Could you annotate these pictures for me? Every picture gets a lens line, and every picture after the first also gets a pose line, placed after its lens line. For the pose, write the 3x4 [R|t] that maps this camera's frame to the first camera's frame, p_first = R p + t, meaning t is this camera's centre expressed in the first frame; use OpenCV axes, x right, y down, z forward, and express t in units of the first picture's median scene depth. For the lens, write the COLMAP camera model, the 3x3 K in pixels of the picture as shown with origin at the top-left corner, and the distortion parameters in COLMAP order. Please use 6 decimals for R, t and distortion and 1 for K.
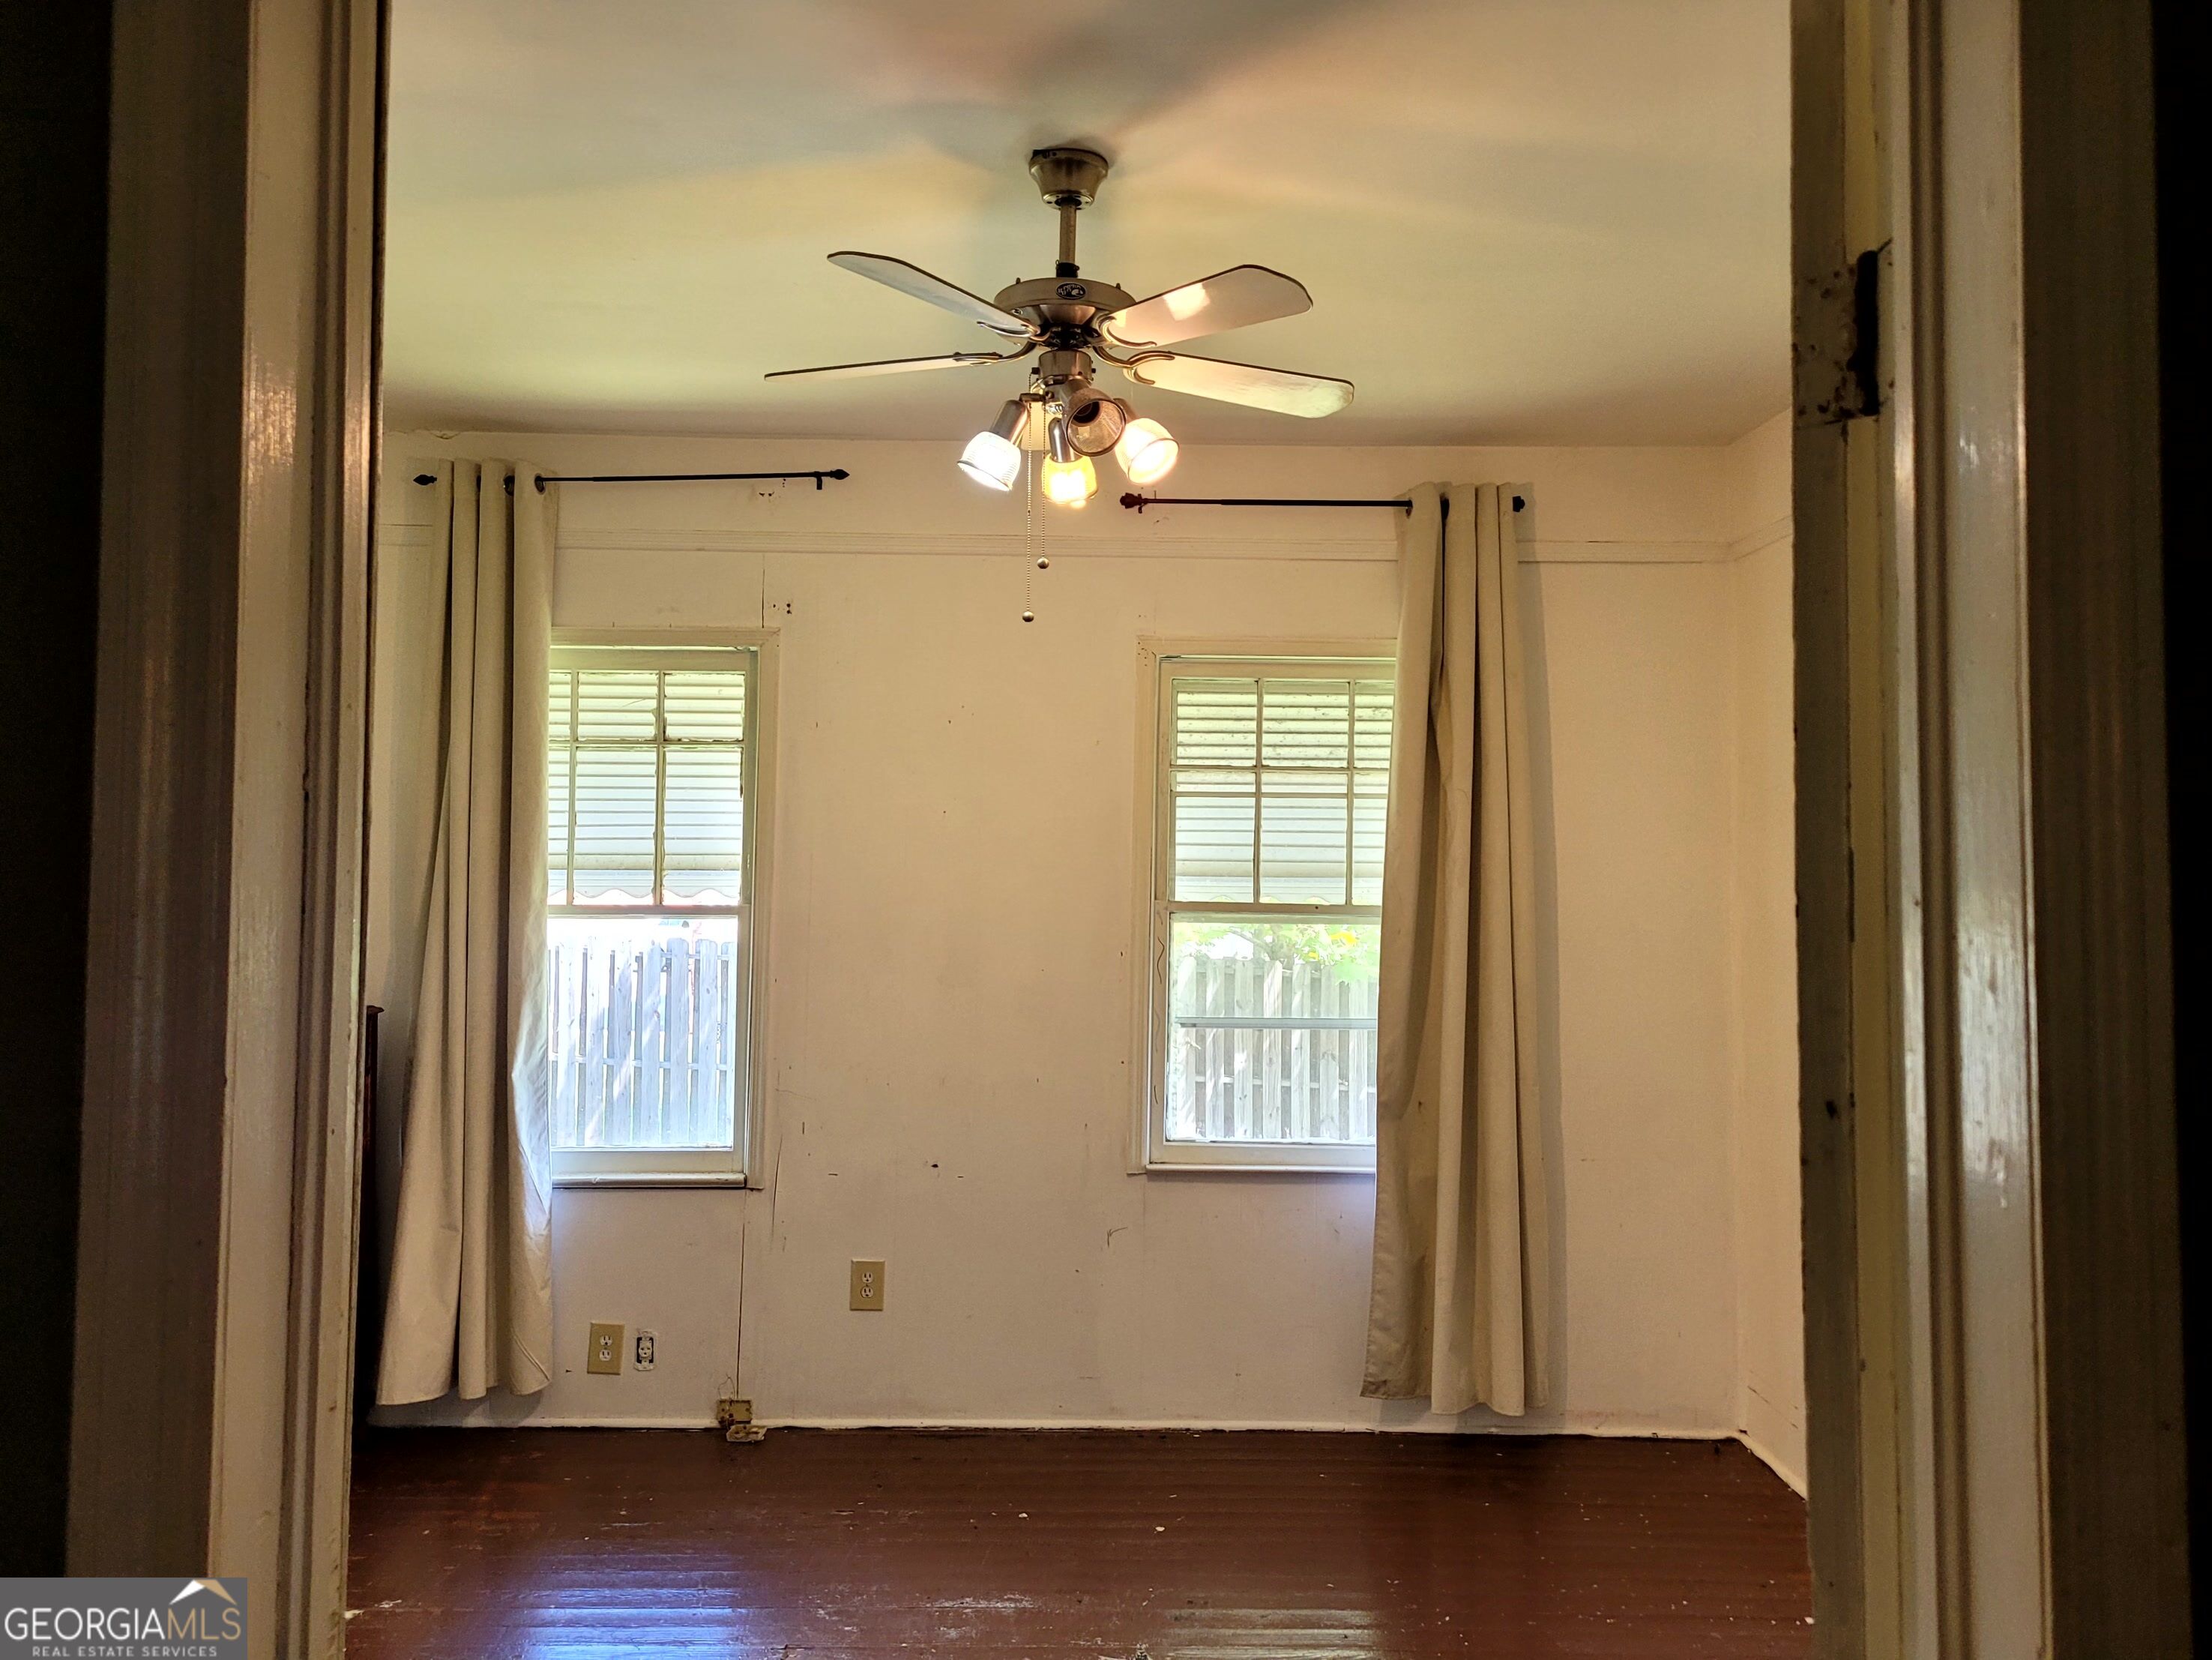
lens RADIAL K [[1663.3, 0, 1115.7], [0, 1663.3, 801.8], [0, 0, 1]] dist [0.058680, -0.054516]
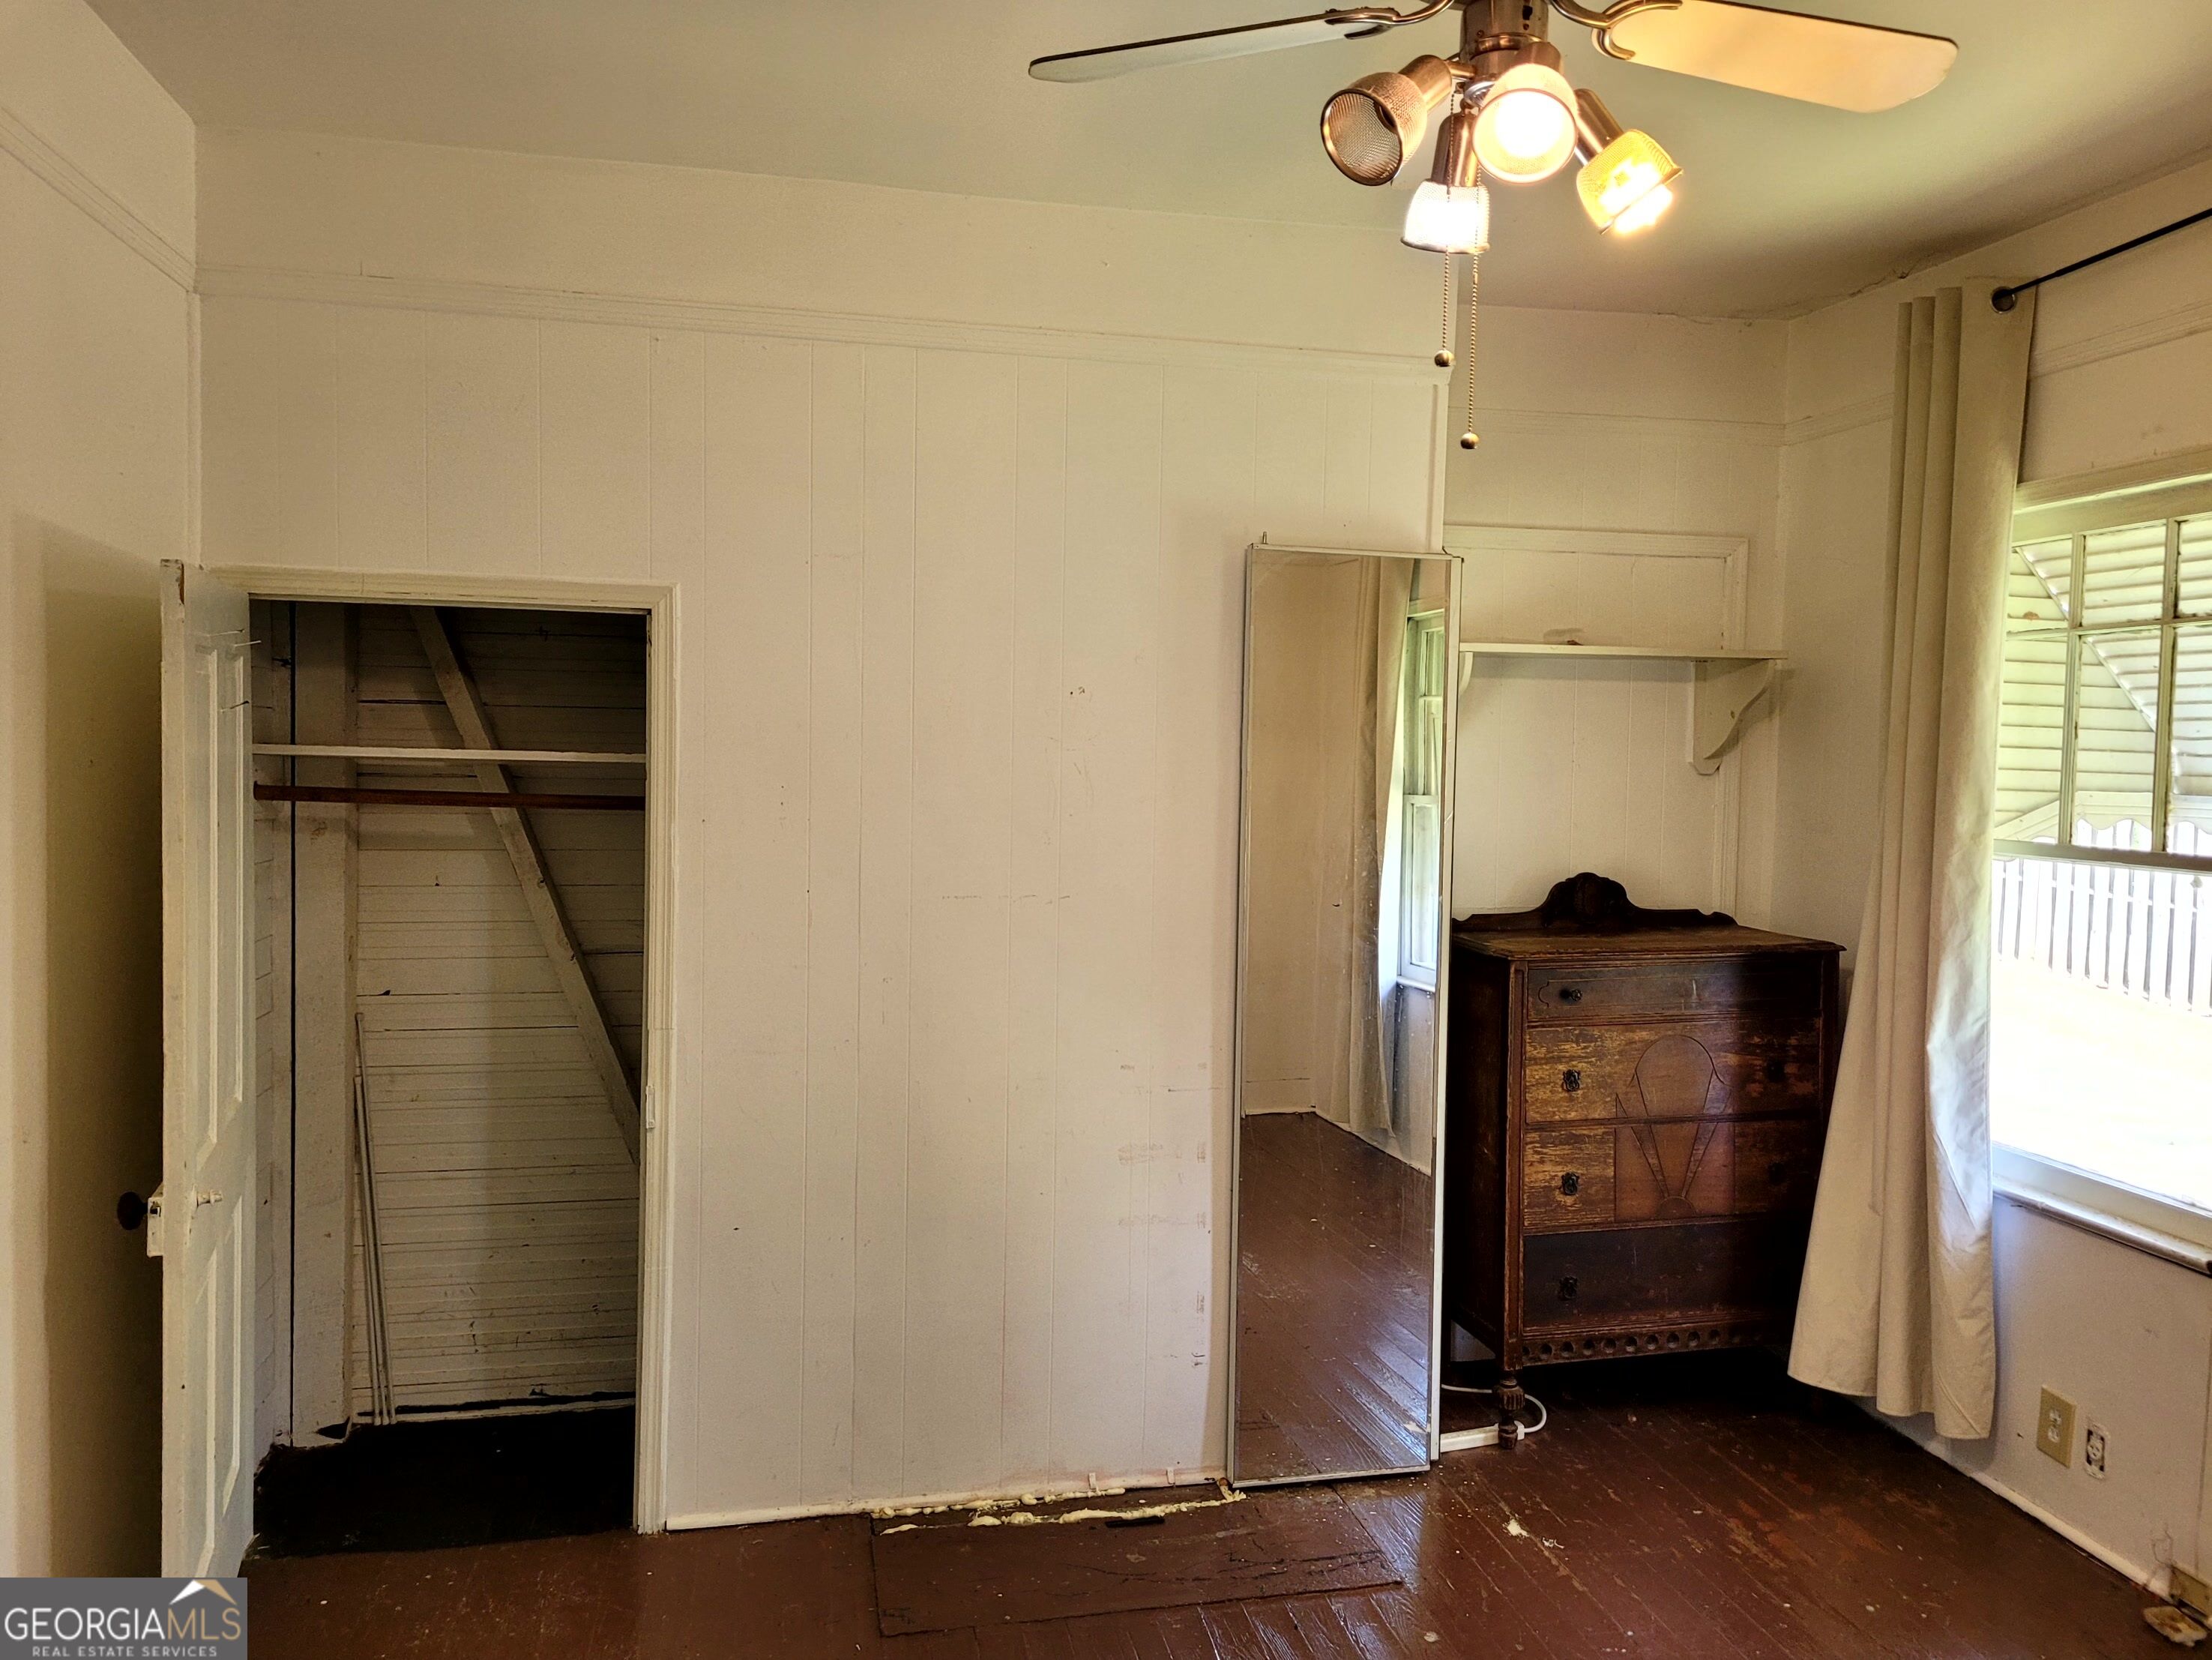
lens RADIAL K [[1665.7, 0, 1107.6], [0, 1665.7, 811.6], [0, 0, 1]] dist [0.056194, -0.048294]
pose [[0.214614, 0.040061, -0.975877, 0.342304], [0.022712, 0.998684, 0.045992, 0.001530], [0.976435, -0.032035, 0.213421, 0.424858]]
